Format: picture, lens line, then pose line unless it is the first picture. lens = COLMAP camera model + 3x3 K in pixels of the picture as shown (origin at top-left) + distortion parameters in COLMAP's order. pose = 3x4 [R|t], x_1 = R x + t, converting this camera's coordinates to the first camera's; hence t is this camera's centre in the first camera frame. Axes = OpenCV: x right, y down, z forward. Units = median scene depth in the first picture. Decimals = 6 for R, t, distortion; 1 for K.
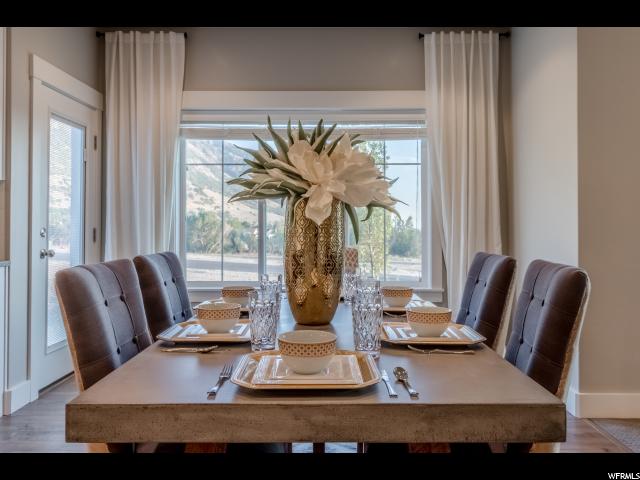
lens RADIAL K [[530.6, 0, 325.4], [0, 530.6, 227.3], [0, 0, 1]] dist [0.005189, -0.000379]
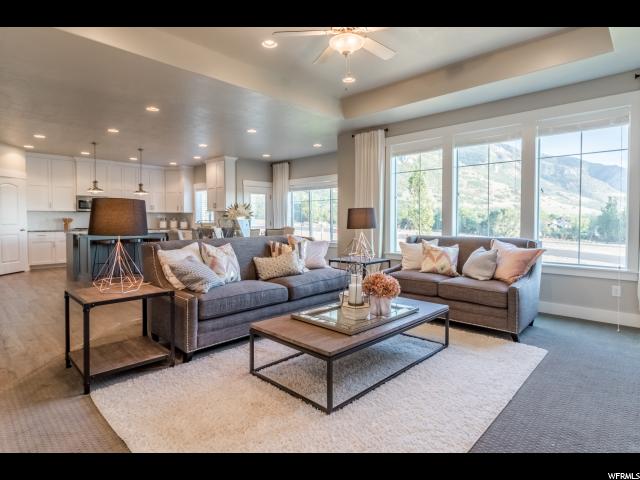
lens RADIAL K [[348.9, 0, 311.4], [0, 348.9, 234.7], [0, 0, 1]] dist [-0.001600, -0.000519]
pose [[0.725811, 0.025372, -0.687426, 1.663811], [0.005203, 0.999089, 0.042368, -0.011799], [0.687874, -0.034328, 0.725018, -0.599273]]
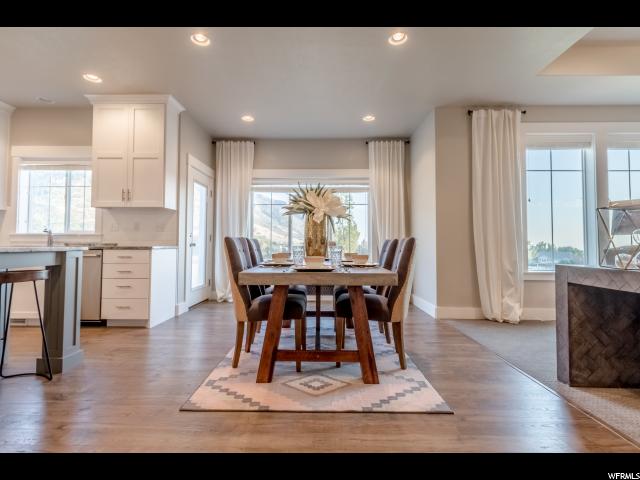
lens RADIAL K [[308.2, 0, 320.0], [0, 308.2, 240.0], [0, 0, 1]] dist [0.001397, 0.000158]
pose [[0.999985, 0.001403, -0.005211, 0.001891], [-0.001486, 0.999870, -0.016033, 0.050962], [0.005188, 0.016041, 0.999858, -0.258355]]
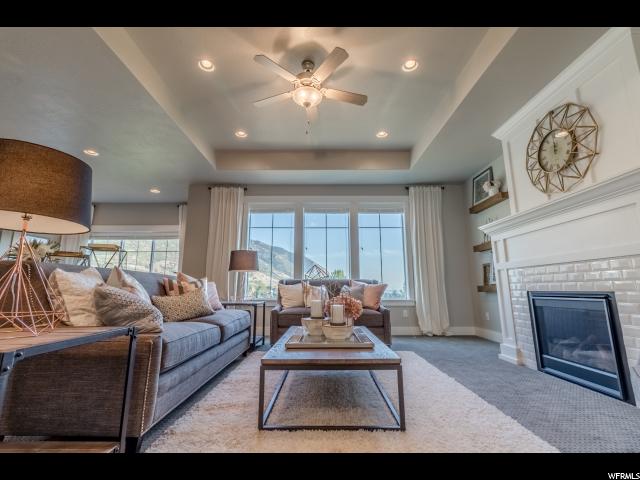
lens RADIAL K [[294.9, 0, 320.0], [0, 294.9, 240.0], [0, 0, 1]] dist [0.001921, 0.000146]
pose [[0.999877, -0.002123, 0.015524, 1.136943], [0.004645, 0.986404, -0.164276, 0.099470], [-0.014964, 0.164328, 0.986292, -0.668184]]
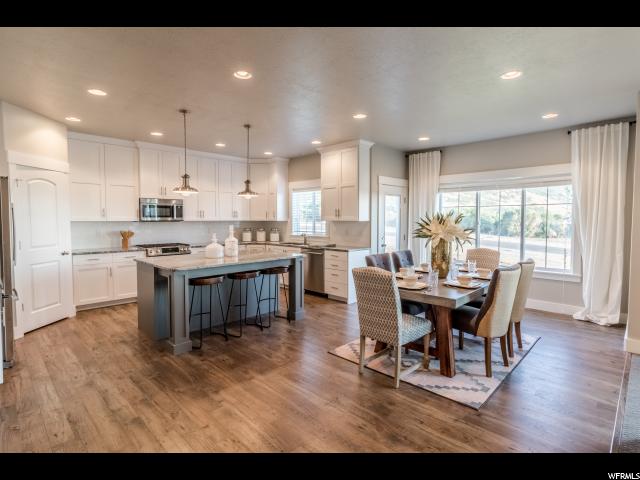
lens RADIAL K [[331.0, 0, 320.0], [0, 331.0, 240.0], [0, 0, 1]] dist [0.000420, 0.000627]
pose [[0.716277, 0.041087, -0.696605, 0.458183], [0.003661, 0.998030, 0.062629, -0.091317], [0.697806, -0.047410, 0.714716, -0.487161]]
